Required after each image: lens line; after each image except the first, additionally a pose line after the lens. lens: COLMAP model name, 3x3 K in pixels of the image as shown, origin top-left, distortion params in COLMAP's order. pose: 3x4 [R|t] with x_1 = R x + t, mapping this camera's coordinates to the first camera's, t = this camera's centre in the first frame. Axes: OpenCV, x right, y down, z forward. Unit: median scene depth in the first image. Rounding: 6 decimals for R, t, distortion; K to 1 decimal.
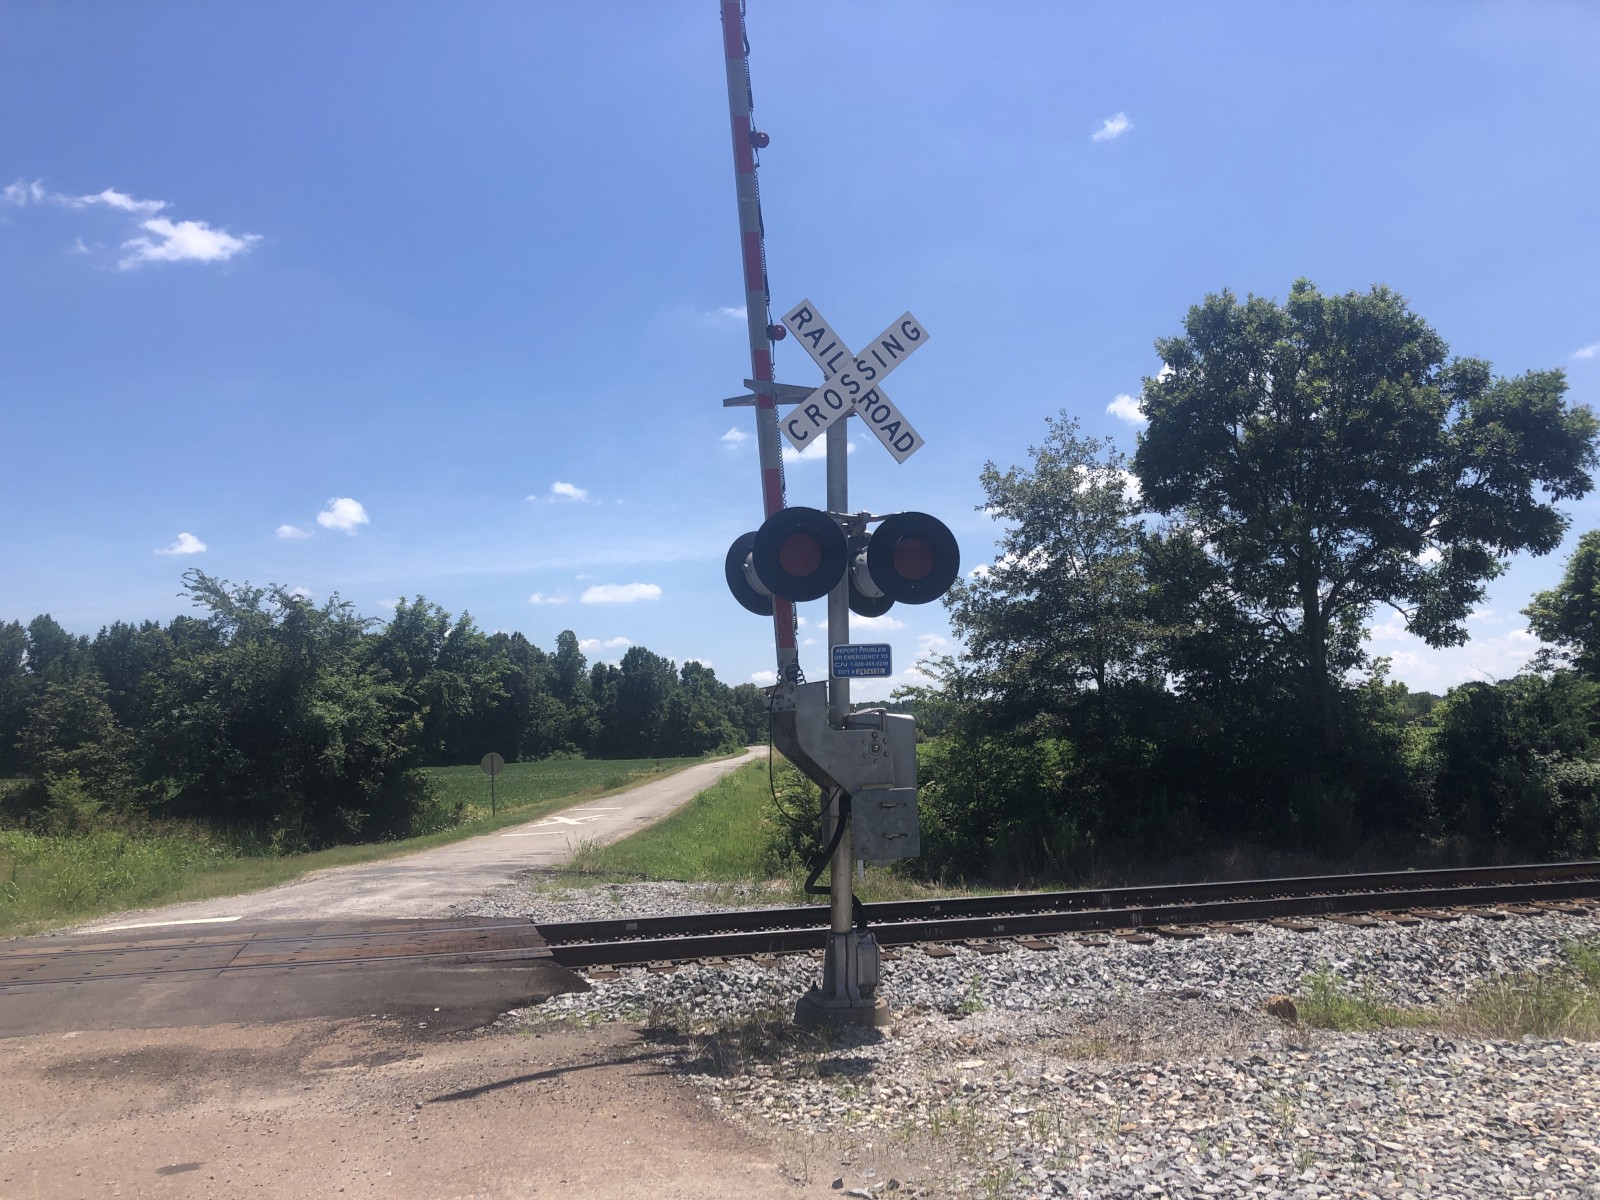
lens RADIAL K [[1333.3, 0, 800.0], [0, 1333.3, 600.0], [0, 0, 1]] dist [0.078905, -0.127240]
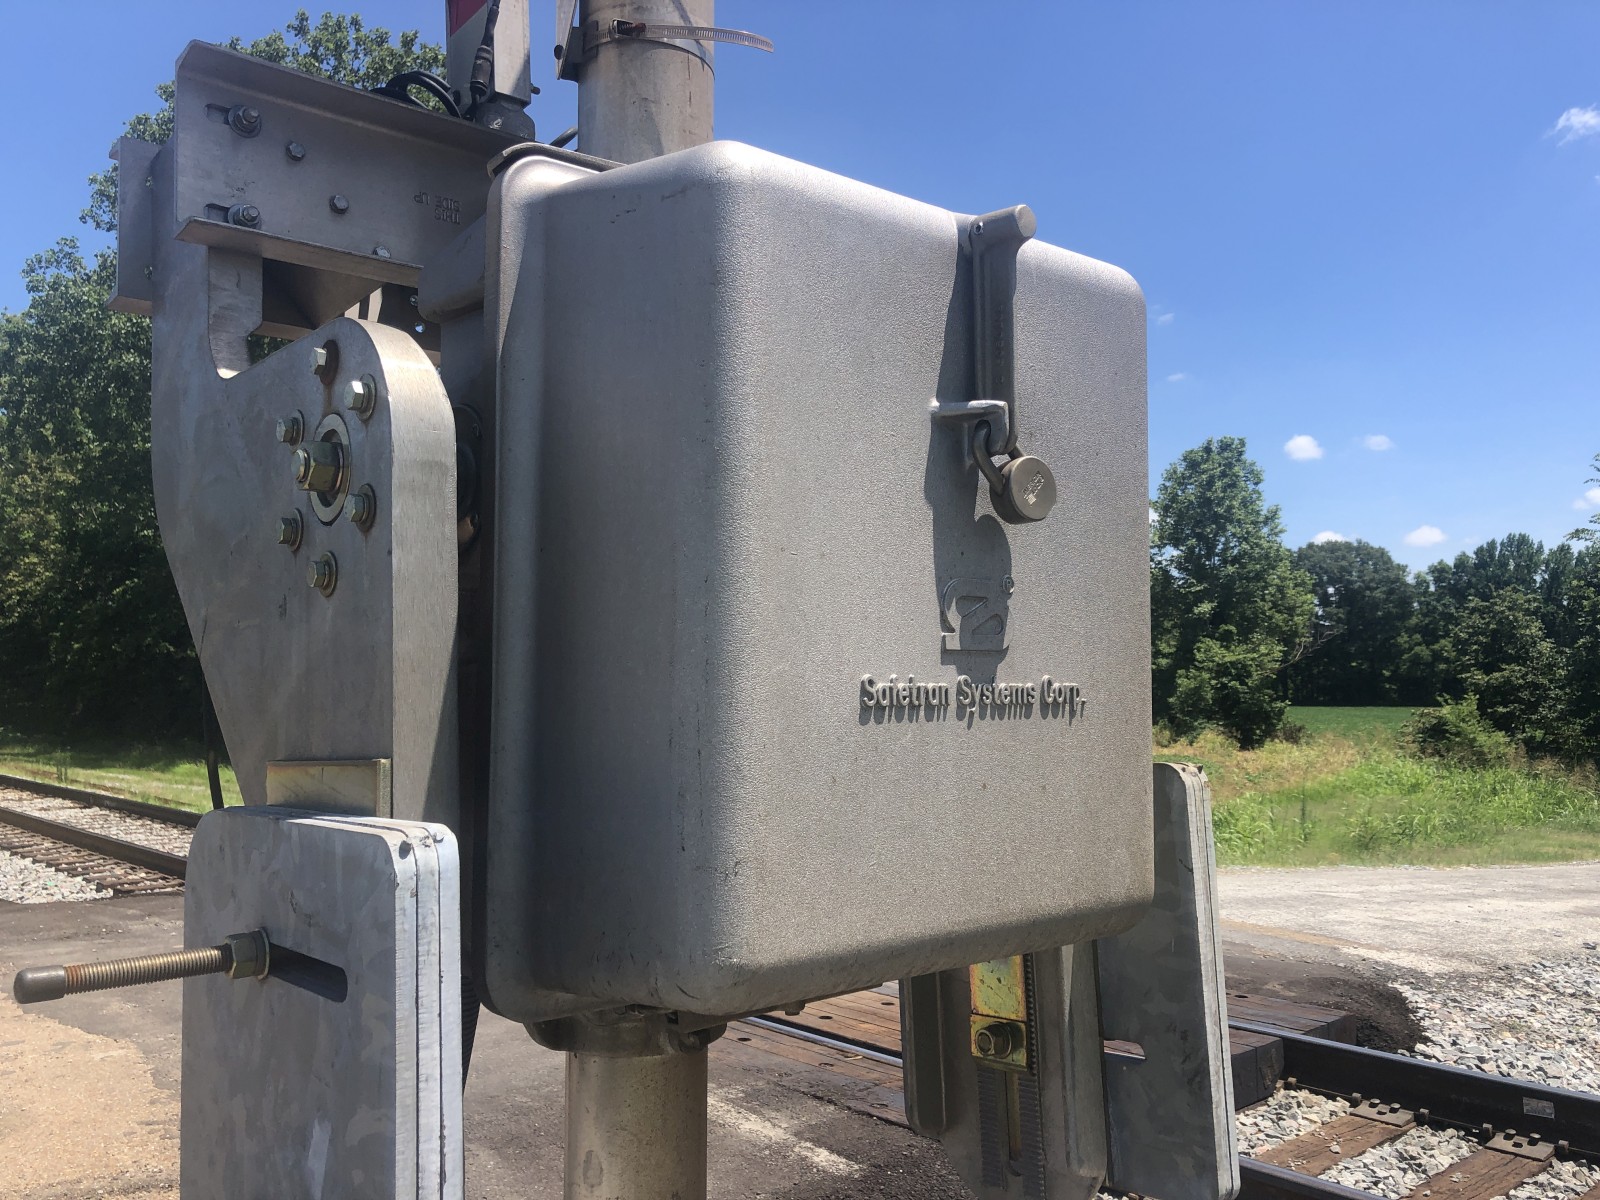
lens RADIAL K [[1338.5, 0, 810.4], [0, 1338.5, 576.7], [0, 0, 1]] dist [0.076400, -0.114448]
pose [[0.460009, -0.051154, -0.886440, 0.063980], [0.081205, 0.996579, -0.015370, 0.042453], [0.884193, -0.064913, 0.462589, 0.330816]]
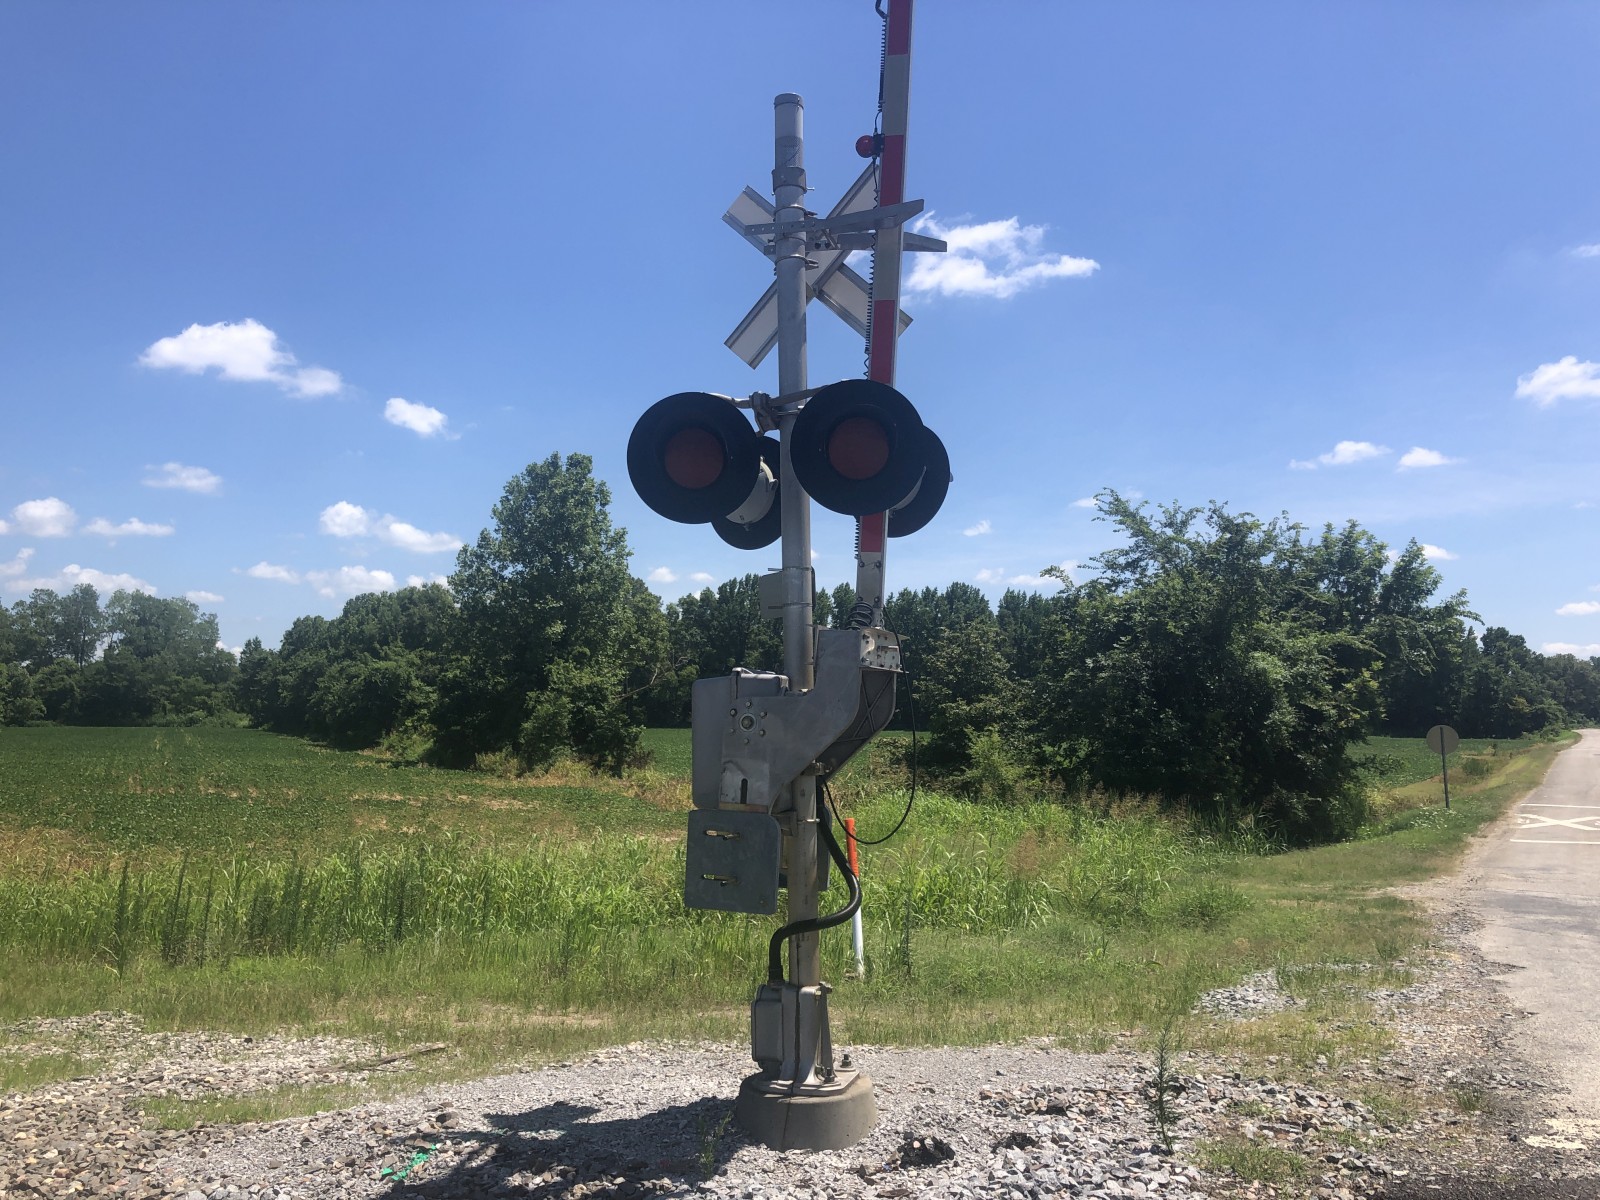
lens RADIAL K [[1317.3, 0, 803.4], [0, 1317.3, 565.9], [0, 0, 1]] dist [0.118973, -0.257796]
pose [[0.865975, -0.024332, -0.499494, -0.323427], [0.022630, 0.999699, -0.009465, 0.043253], [0.499574, -0.003107, 0.866266, 0.312712]]
